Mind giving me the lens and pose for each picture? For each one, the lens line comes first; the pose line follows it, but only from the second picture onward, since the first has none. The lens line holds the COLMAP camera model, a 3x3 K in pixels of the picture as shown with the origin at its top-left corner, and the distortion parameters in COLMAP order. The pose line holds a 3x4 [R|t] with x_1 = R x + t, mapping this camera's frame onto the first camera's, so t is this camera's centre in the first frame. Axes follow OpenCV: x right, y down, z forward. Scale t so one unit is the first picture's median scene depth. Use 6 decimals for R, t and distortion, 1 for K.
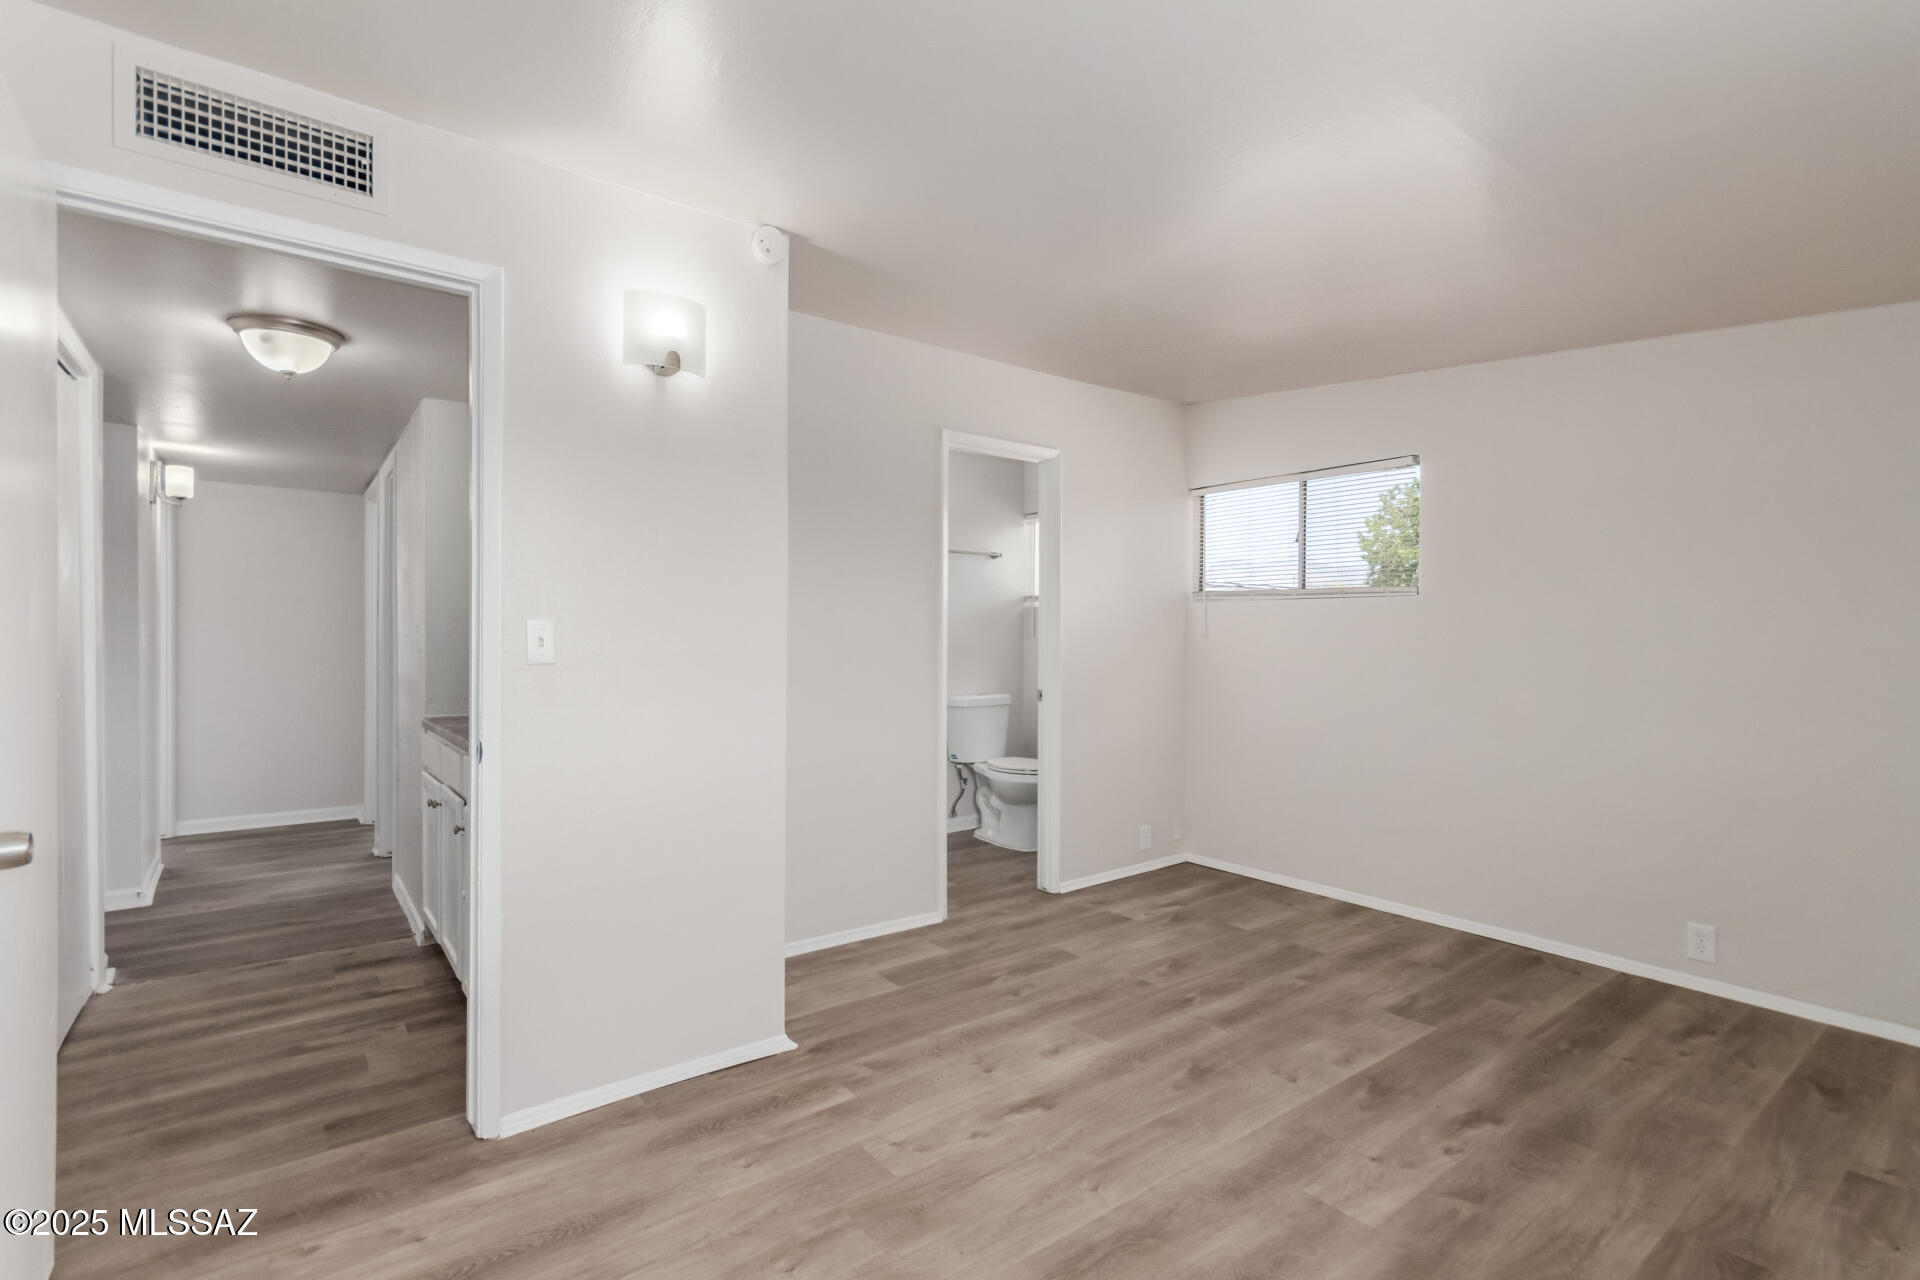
lens RADIAL K [[895.6, 0, 972.0], [0, 895.6, 635.2], [0, 0, 1]] dist [0.006398, 0.000711]
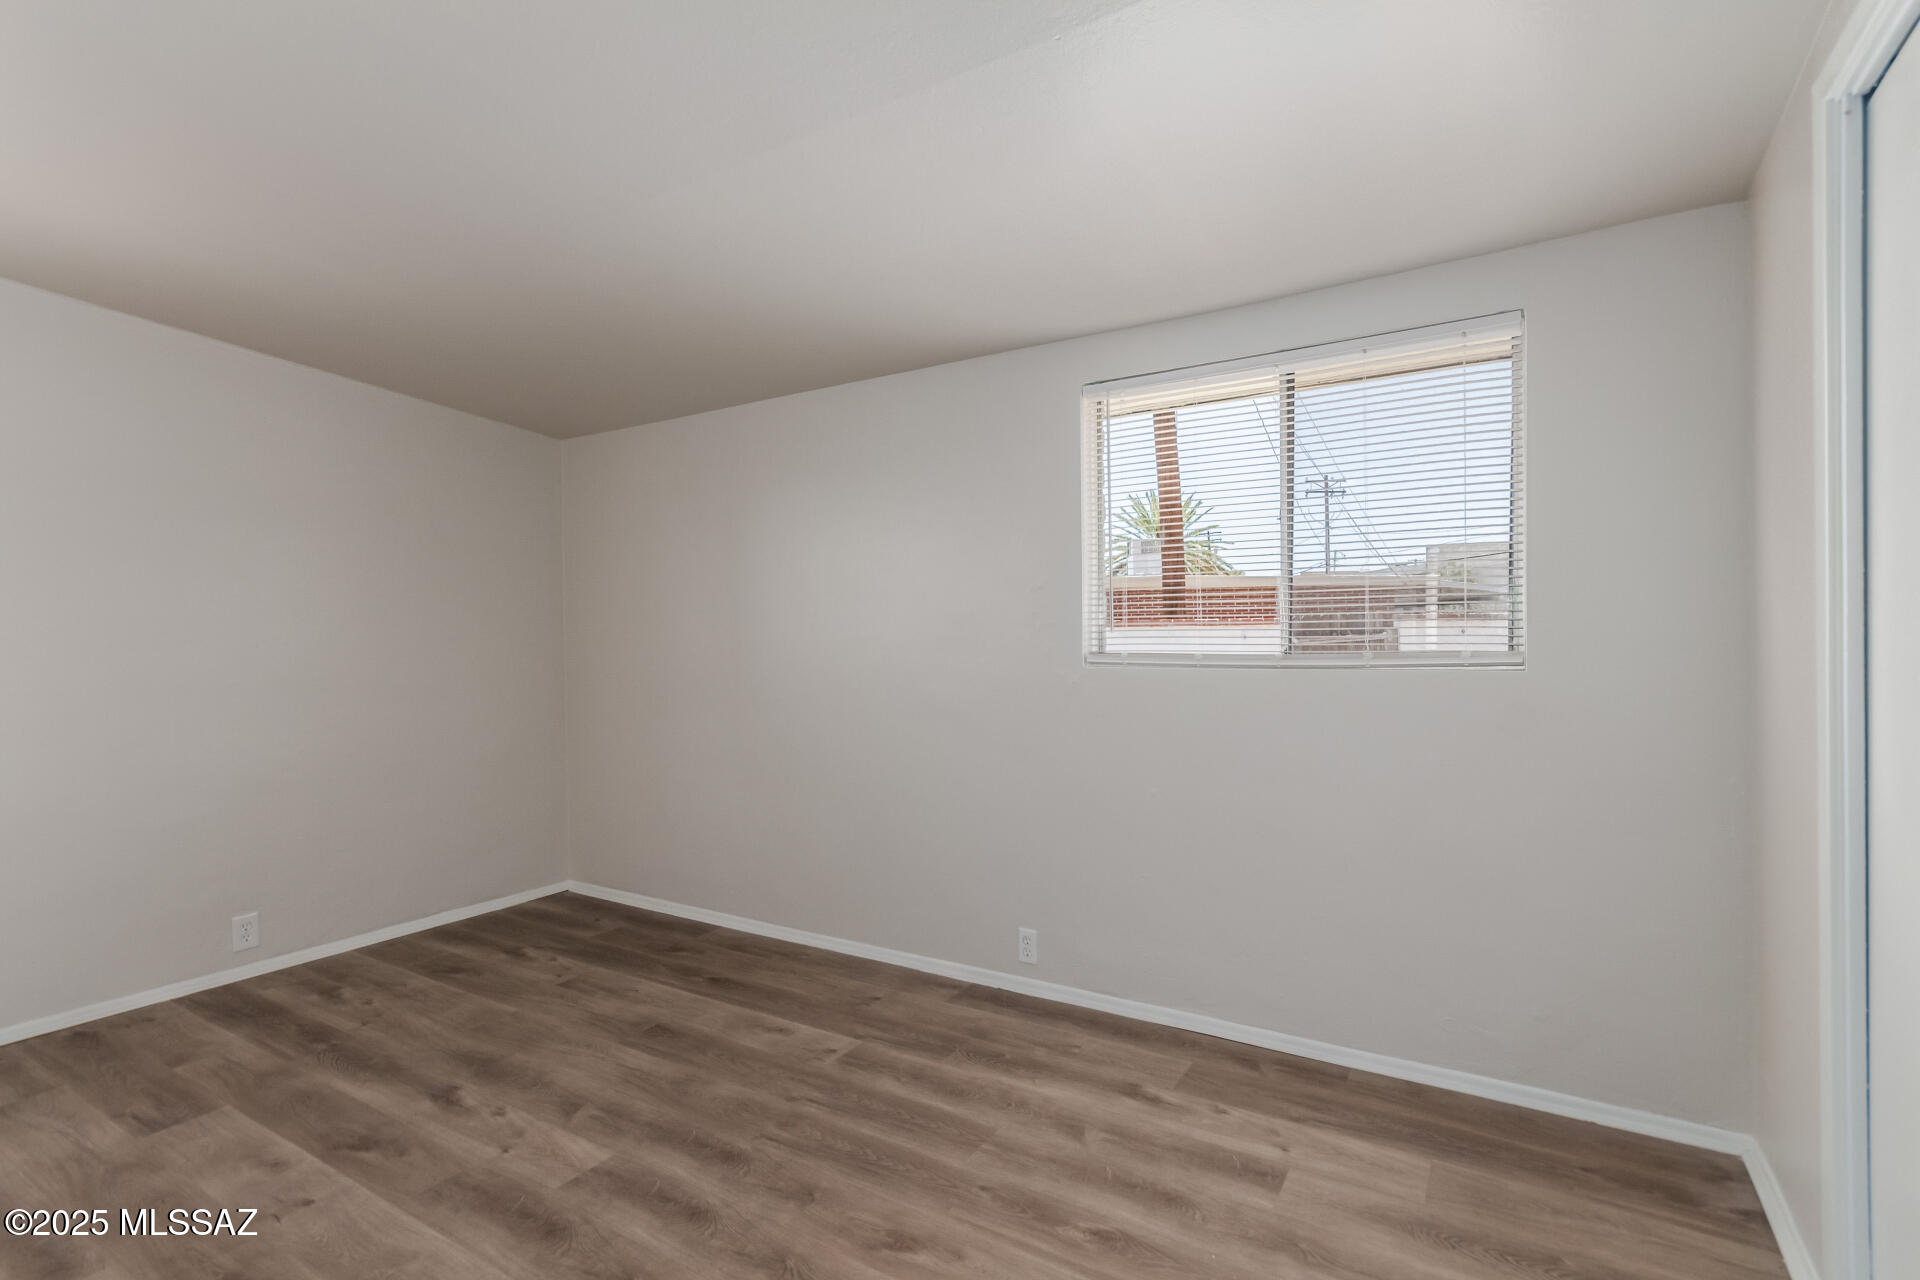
lens RADIAL K [[895.6, 0, 972.0], [0, 895.6, 635.2], [0, 0, 1]] dist [0.006398, 0.000711]
pose [[-0.343015, -0.001577, 0.939328, -0.544640], [0.009563, 0.999941, 0.005171, 0.000886], [-0.939281, 0.010756, -0.342980, 0.671747]]
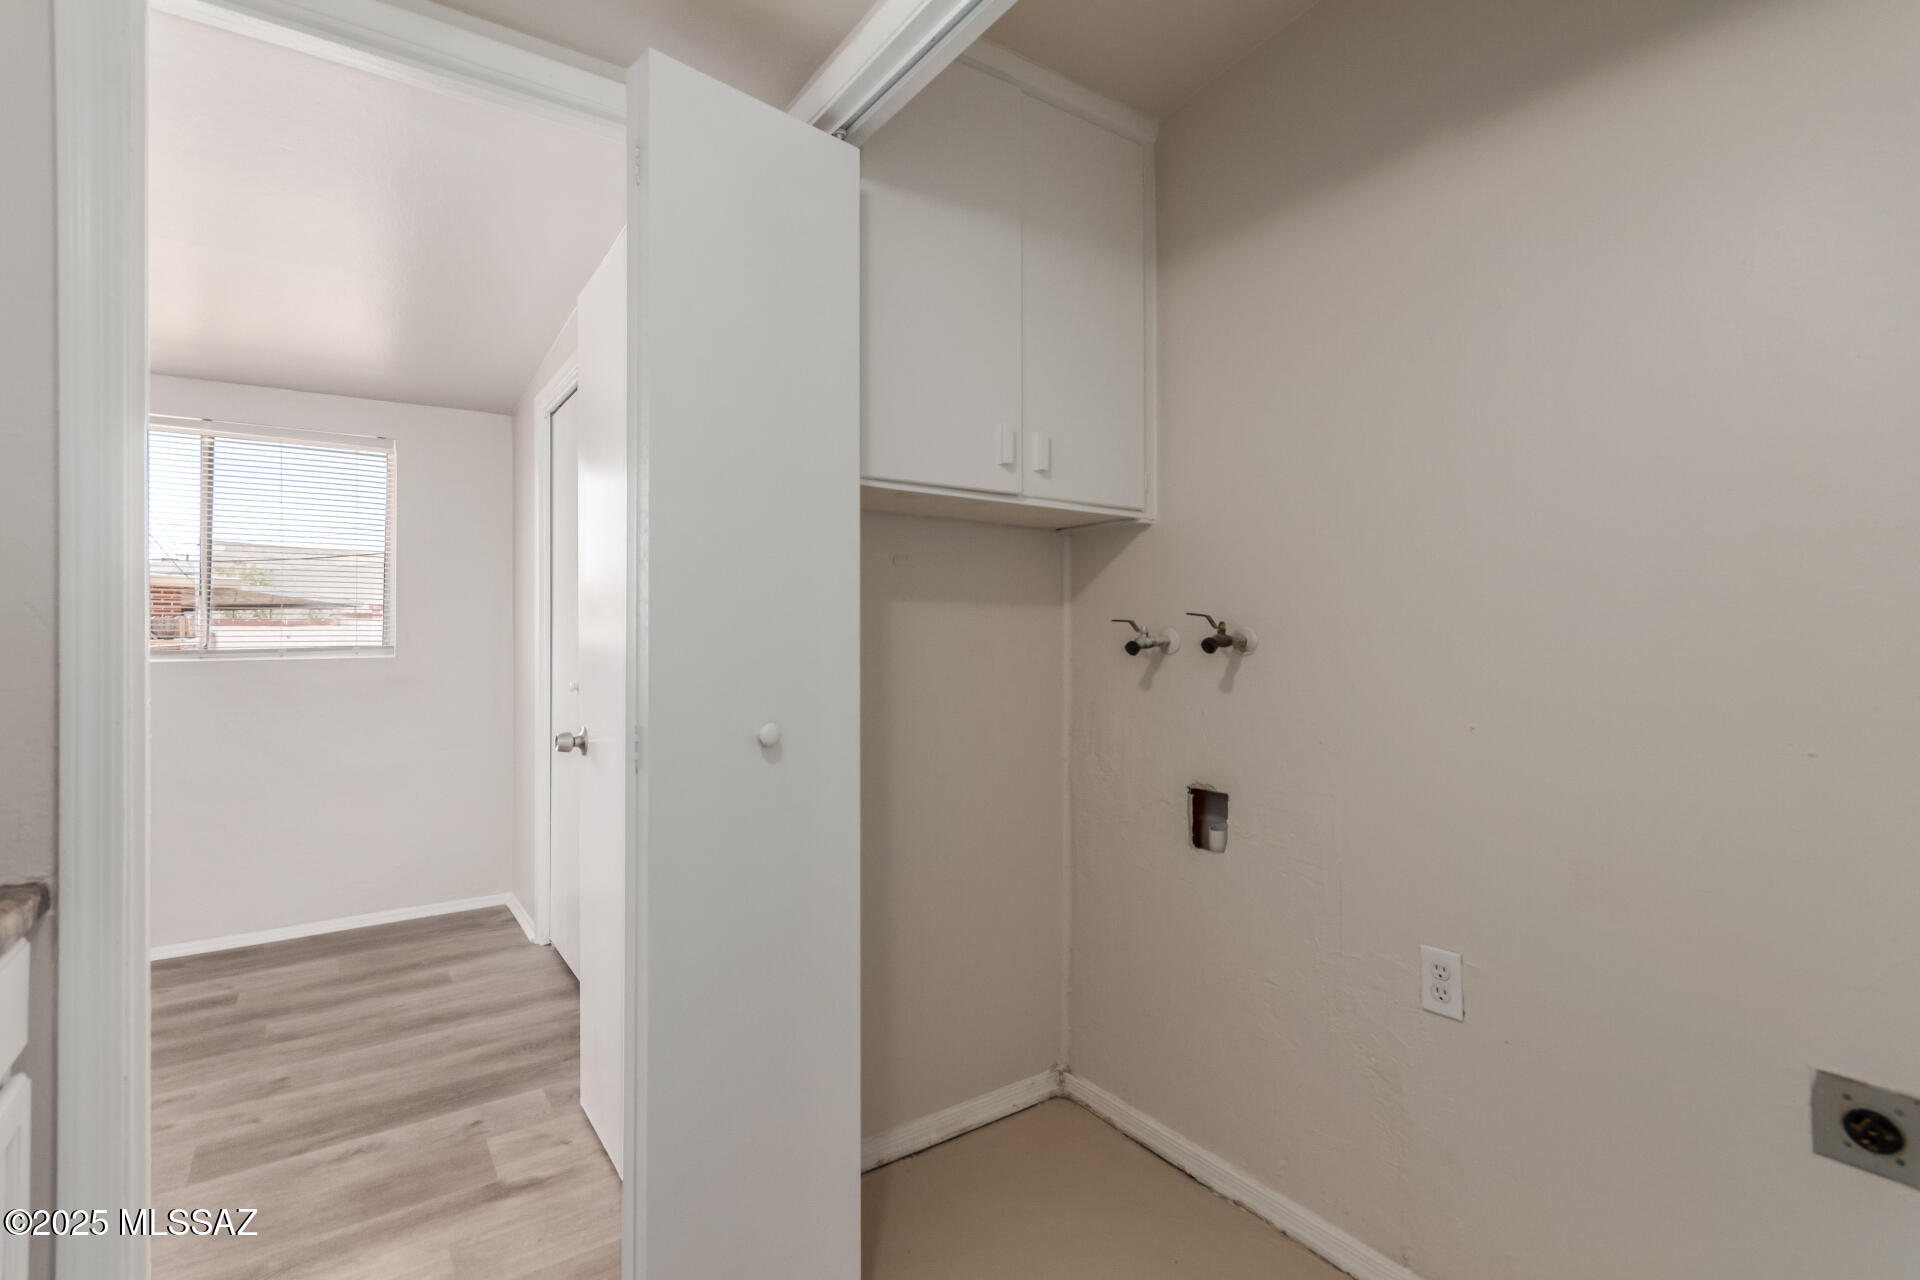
lens RADIAL K [[916.0, 0, 963.9], [0, 916.0, 634.5], [0, 0, 1]] dist [0.015756, 0.000590]
pose [[-0.998074, -0.003885, 0.061917, -0.881768], [-0.004238, 0.999976, -0.005565, 0.019935], [-0.061894, -0.005817, -0.998066, 1.247276]]
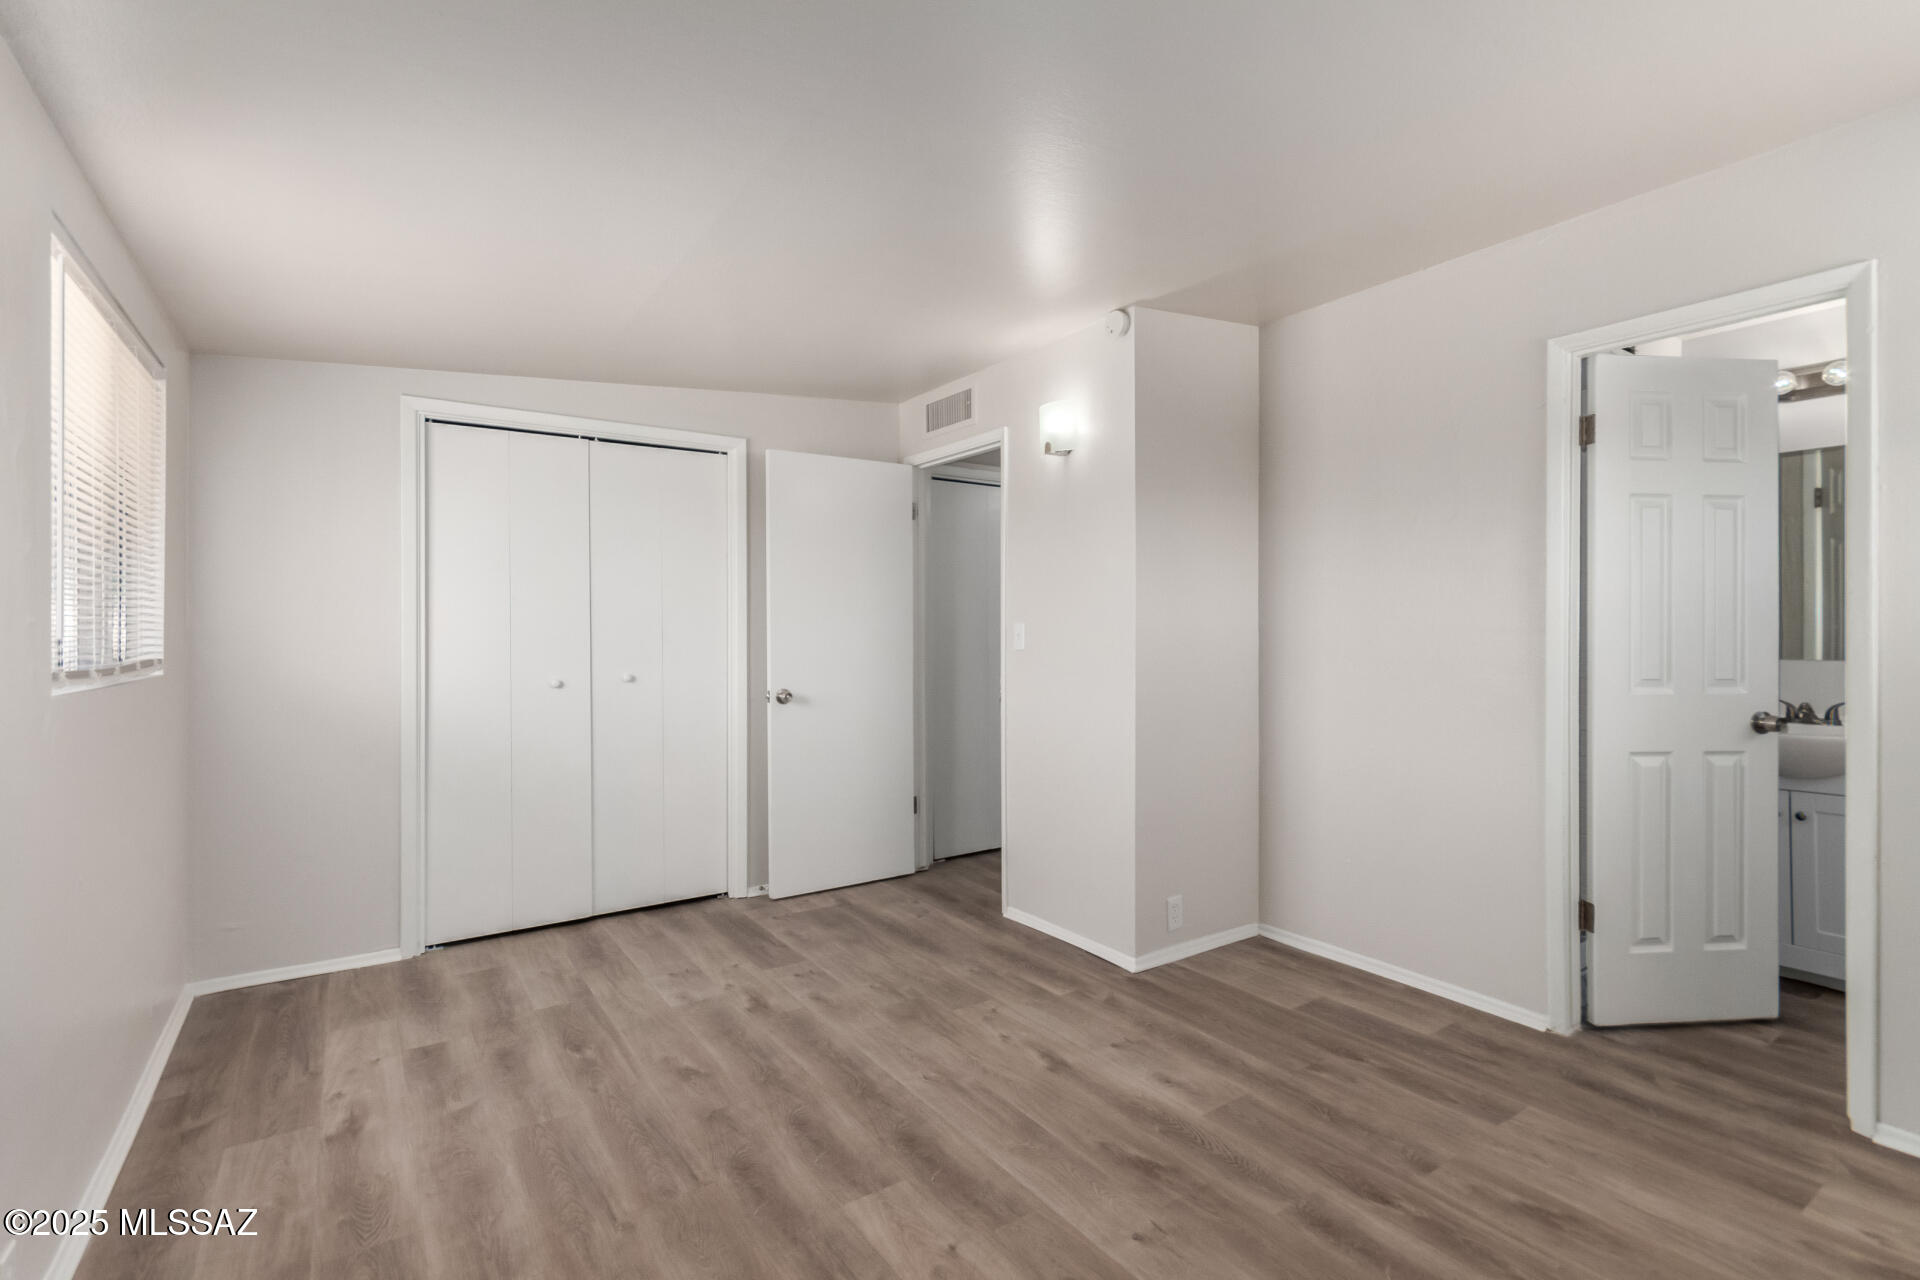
lens RADIAL K [[895.6, 0, 972.0], [0, 895.6, 635.2], [0, 0, 1]] dist [0.006398, 0.000711]
pose [[-0.057432, -0.002106, -0.998347, 1.027142], [0.004514, 0.999987, -0.002369, 0.003885], [0.998339, -0.004643, -0.057422, 0.848457]]
